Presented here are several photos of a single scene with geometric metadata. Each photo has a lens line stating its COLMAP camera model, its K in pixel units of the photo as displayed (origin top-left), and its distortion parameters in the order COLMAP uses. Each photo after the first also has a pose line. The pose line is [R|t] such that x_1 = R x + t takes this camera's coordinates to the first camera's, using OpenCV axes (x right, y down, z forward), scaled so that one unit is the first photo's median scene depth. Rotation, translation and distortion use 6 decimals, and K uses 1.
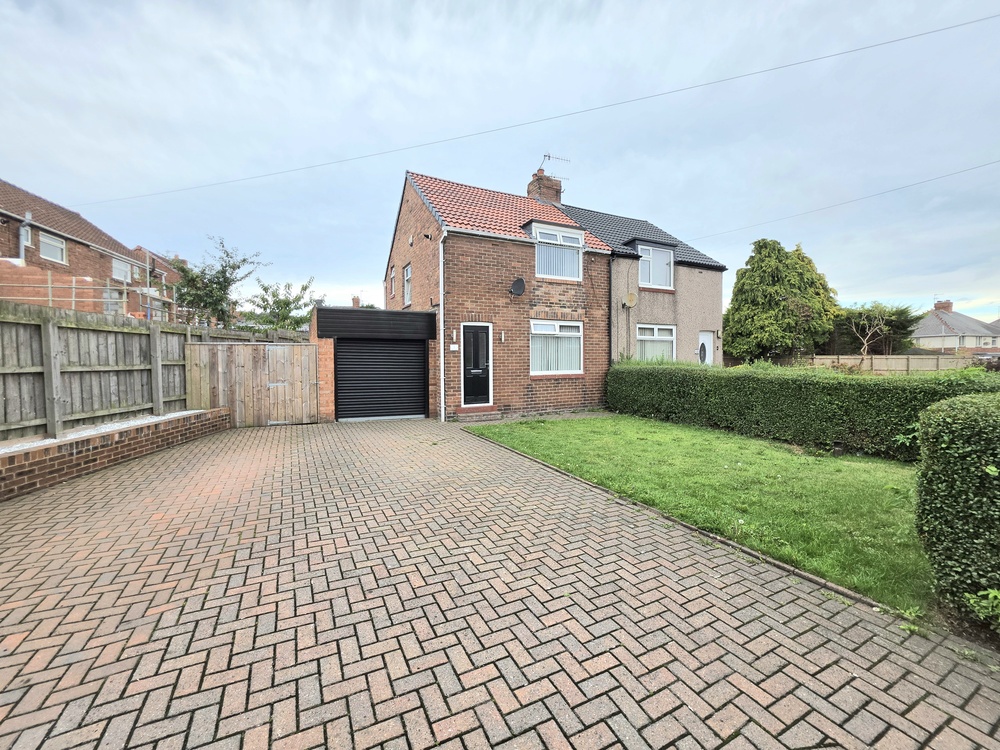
lens RADIAL K [[400.7, 0, 495.3], [0, 400.7, 372.4], [0, 0, 1]] dist [-0.001942, -0.000320]
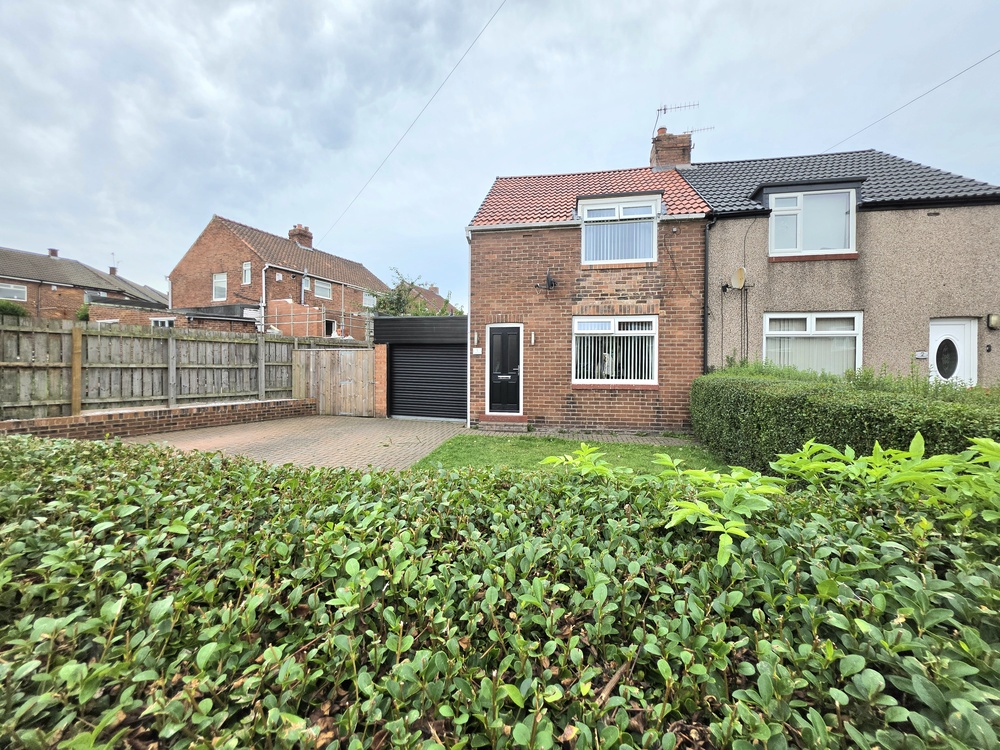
lens RADIAL K [[400.7, 0, 499.4], [0, 400.7, 371.3], [0, 0, 1]] dist [-0.001942, -0.000320]
pose [[0.800610, 0.019056, -0.598883, 0.470444], [-0.031494, 0.999451, -0.010302, -0.005239], [0.598358, 0.027109, 0.800770, 0.246451]]
